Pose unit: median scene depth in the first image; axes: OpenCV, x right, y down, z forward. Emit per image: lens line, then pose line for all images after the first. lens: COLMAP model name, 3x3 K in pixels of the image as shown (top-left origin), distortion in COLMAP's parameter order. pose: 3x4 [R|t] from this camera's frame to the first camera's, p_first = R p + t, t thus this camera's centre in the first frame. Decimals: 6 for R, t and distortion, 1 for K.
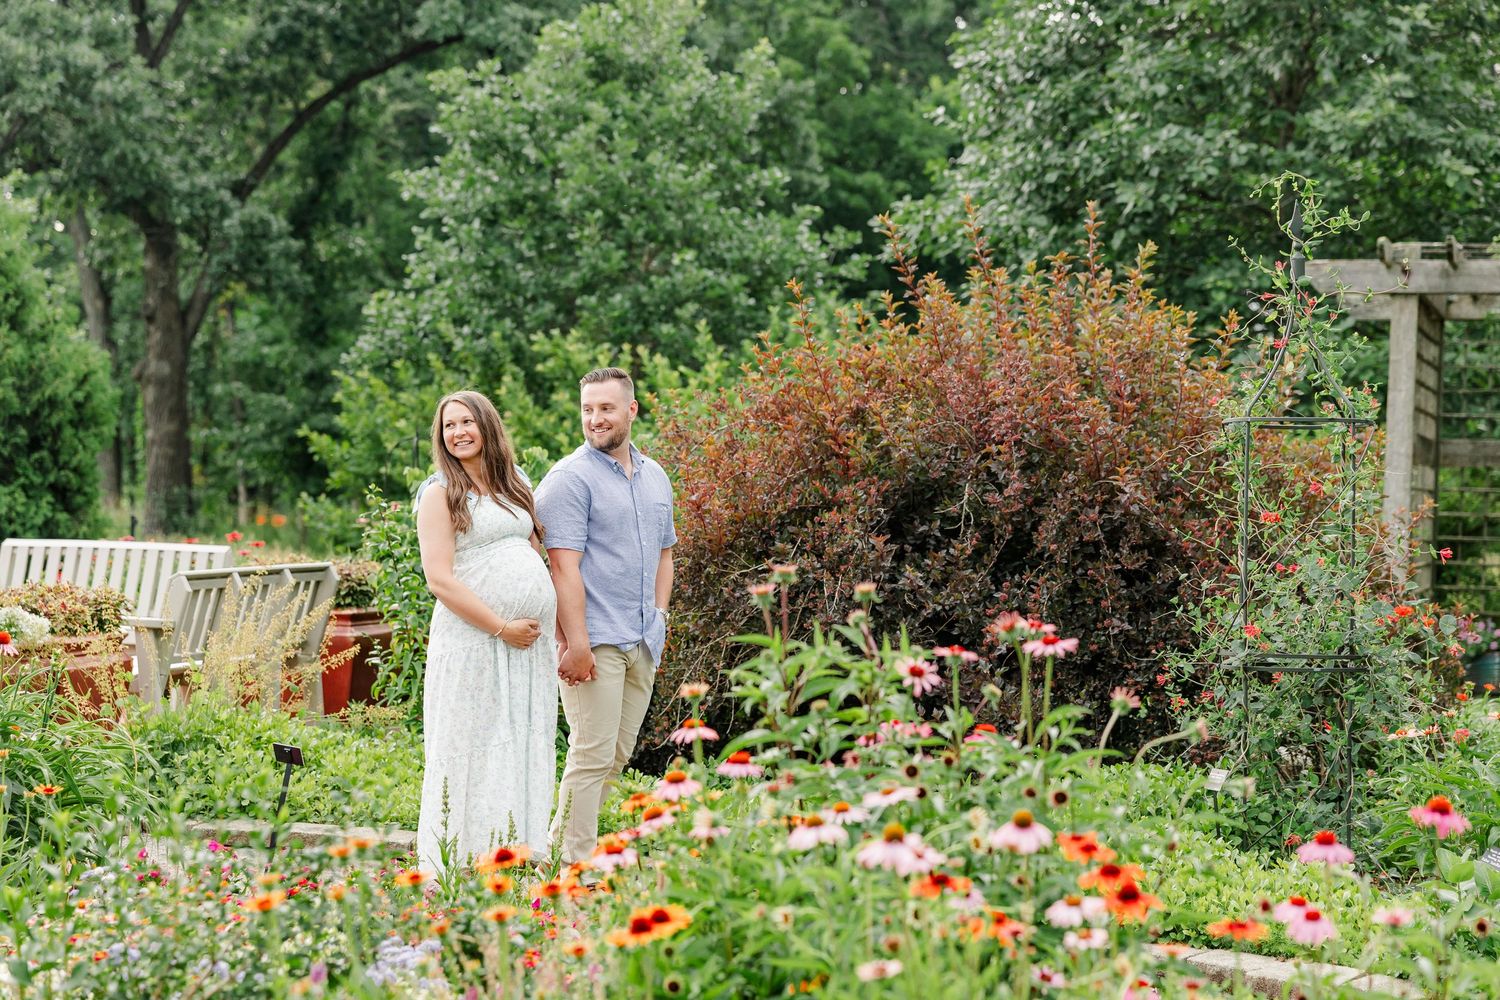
lens RADIAL K [[2581.8, 0, 750.0], [0, 2581.8, 500.0], [0, 0, 1]] dist [0.015271, 0.057691]
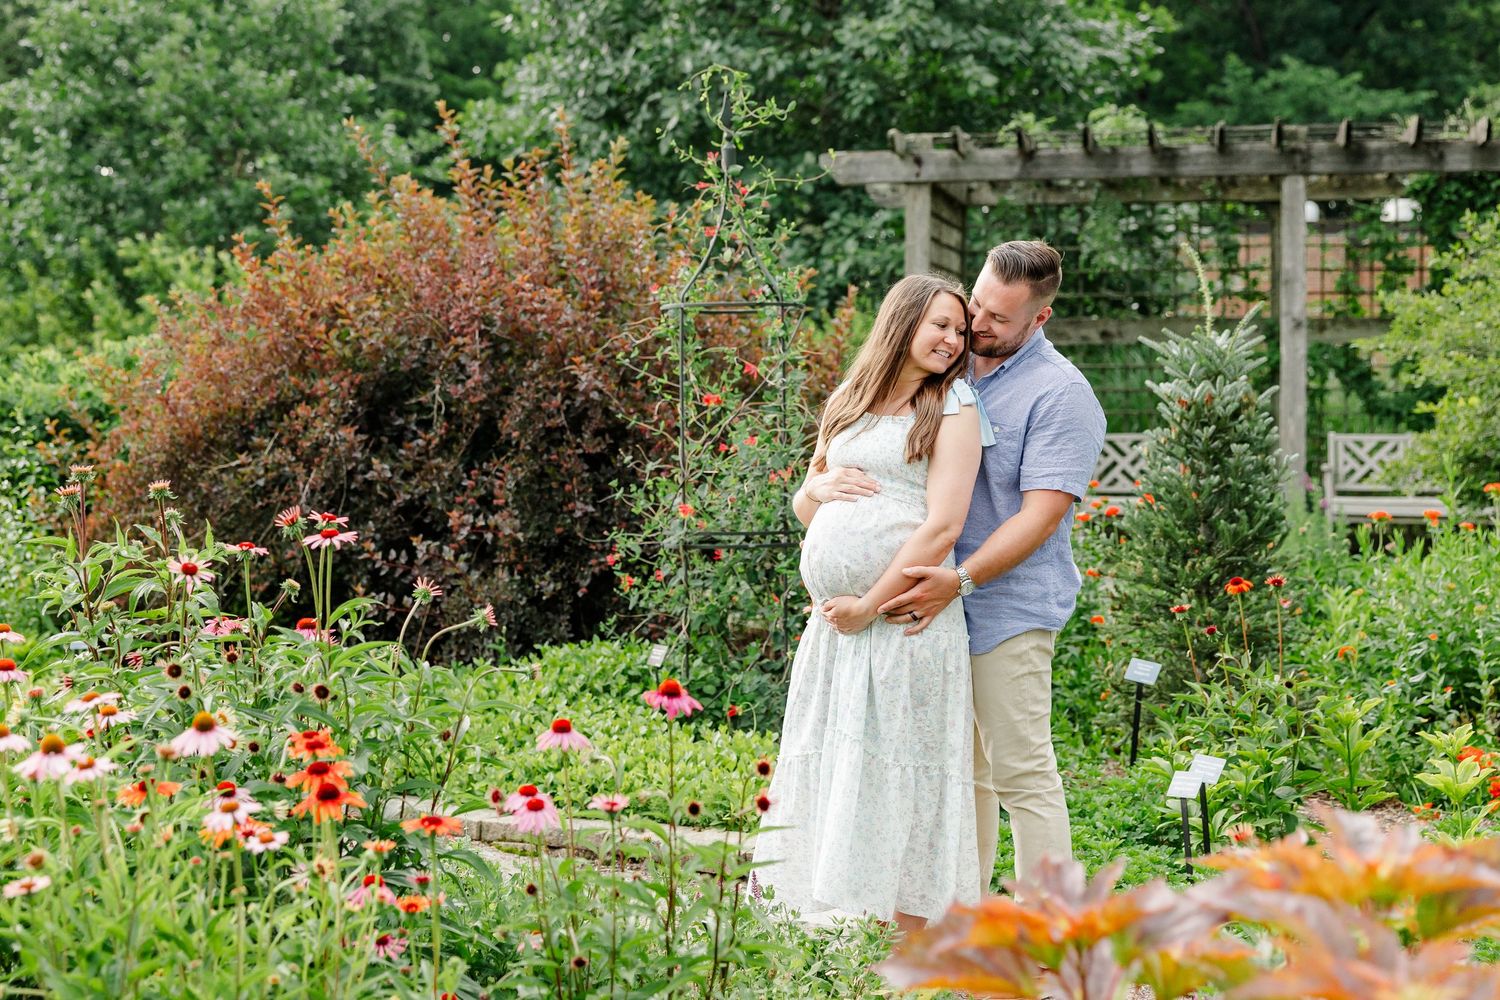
lens RADIAL K [[2403.6, 0, 668.9], [0, 2403.6, 418.2], [0, 0, 1]] dist [0.014103, 0.088943]
pose [[0.996334, -0.028367, 0.080703, 0.098013], [0.027396, 0.999539, 0.013111, 0.000994], [-0.081037, -0.010852, 0.996652, 0.039531]]
